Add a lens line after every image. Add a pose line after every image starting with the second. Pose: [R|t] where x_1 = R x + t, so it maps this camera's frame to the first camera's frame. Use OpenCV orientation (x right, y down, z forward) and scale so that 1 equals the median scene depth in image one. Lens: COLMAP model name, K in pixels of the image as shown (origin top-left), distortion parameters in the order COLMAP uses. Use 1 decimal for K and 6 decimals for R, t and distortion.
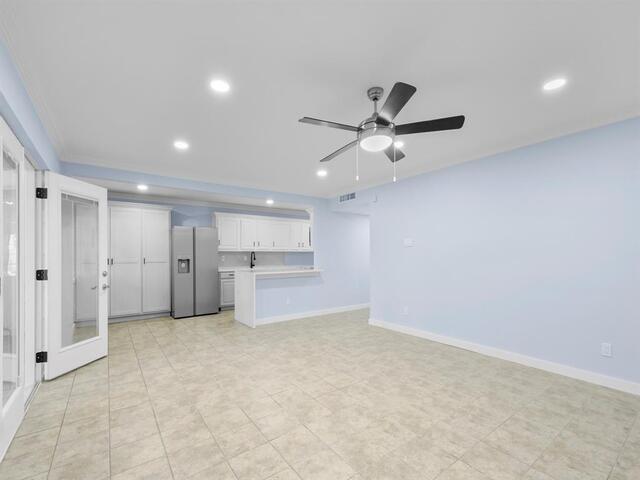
lens RADIAL K [[278.7, 0, 319.8], [0, 278.7, 253.7], [0, 0, 1]] dist [0.010032, 0.000029]
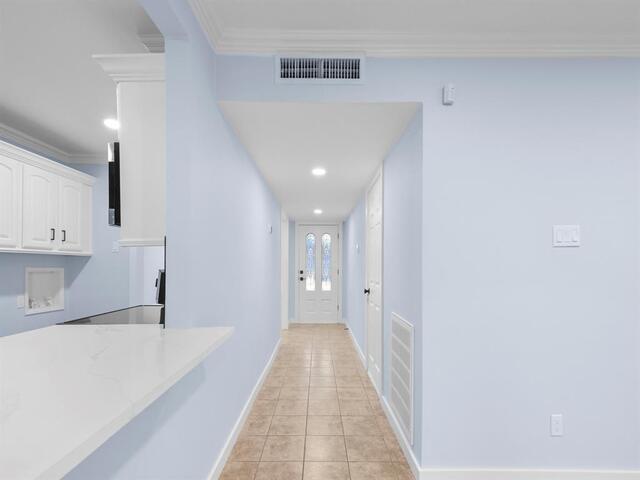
lens RADIAL K [[291.3, 0, 321.5], [0, 291.3, 264.6], [0, 0, 1]] dist [0.009847, -0.000132]
pose [[0.593747, 0.010389, 0.804585, -0.211913], [-0.013987, 0.999899, -0.002589, 0.004385], [-0.804530, -0.009717, 0.593832, 1.192103]]
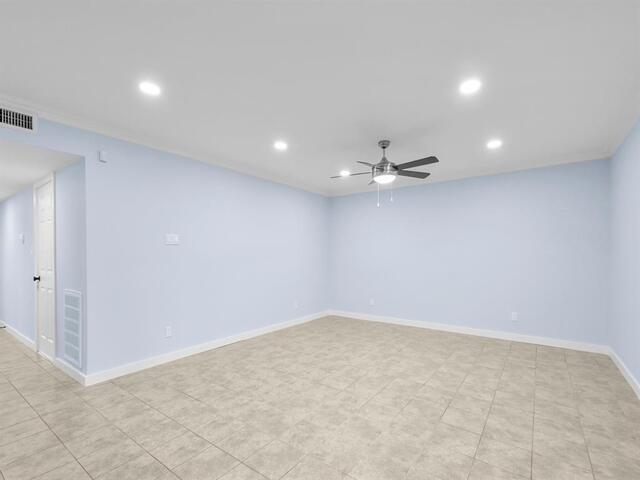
lens RADIAL K [[298.4, 0, 319.6], [0, 298.4, 254.2], [0, 0, 1]] dist [0.013362, -0.000801]
pose [[-0.284507, 0.006348, 0.958653, -0.664264], [0.000754, 0.999979, -0.006398, 0.007074], [-0.958674, -0.001098, -0.284506, 0.981722]]
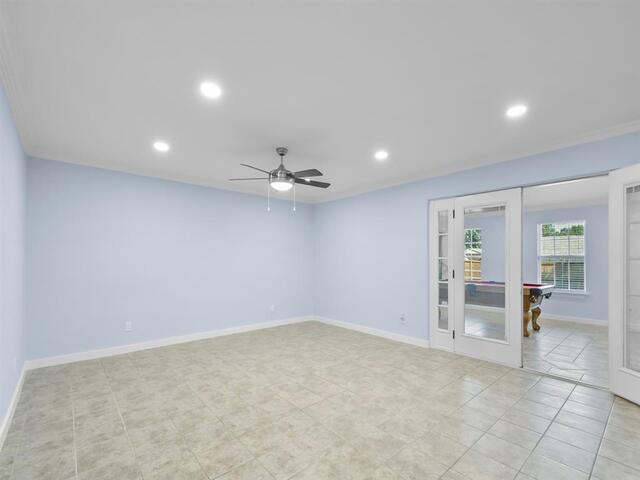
lens RADIAL K [[298.4, 0, 319.6], [0, 298.4, 254.2], [0, 0, 1]] dist [0.013362, -0.000801]
pose [[-0.997210, 0.002171, -0.074618, 0.067772], [0.003854, 0.999741, -0.022415, 0.003542], [0.074550, -0.022640, -0.996960, 1.431401]]
